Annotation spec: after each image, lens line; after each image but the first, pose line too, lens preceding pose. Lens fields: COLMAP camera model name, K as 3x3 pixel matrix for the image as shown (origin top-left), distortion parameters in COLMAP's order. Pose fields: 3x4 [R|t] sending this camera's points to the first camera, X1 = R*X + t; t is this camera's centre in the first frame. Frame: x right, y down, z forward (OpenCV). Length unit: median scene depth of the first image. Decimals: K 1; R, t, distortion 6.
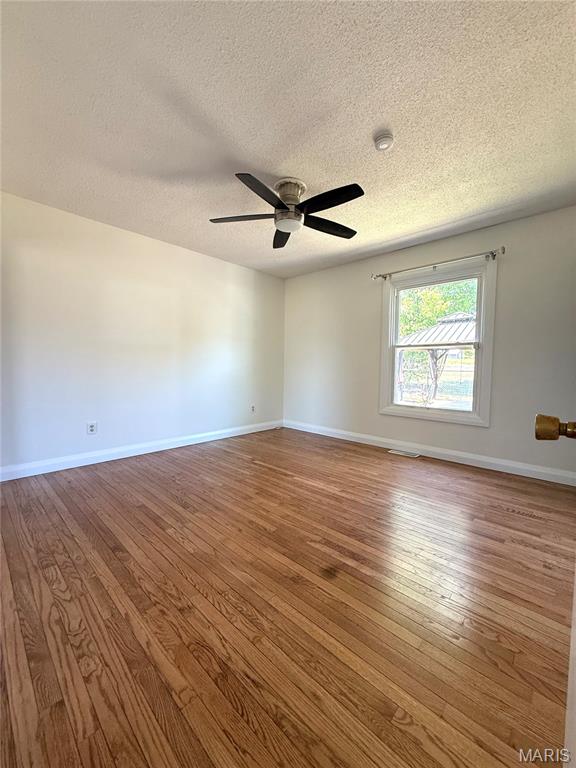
lens RADIAL K [[309.1, 0, 288.0], [0, 309.1, 384.0], [0, 0, 1]] dist [0.000078, 0.000009]
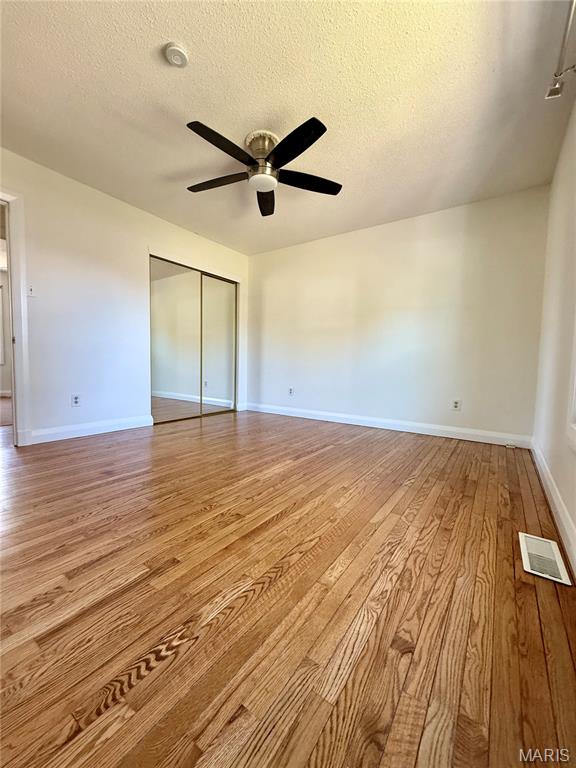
lens RADIAL K [[309.1, 0, 288.0], [0, 309.1, 384.0], [0, 0, 1]] dist [0.000078, 0.000009]
pose [[0.153595, 0.056579, -0.986513, 0.913364], [-0.080742, 0.995740, 0.044537, 0.055539], [0.984830, 0.072813, 0.157509, 0.892055]]
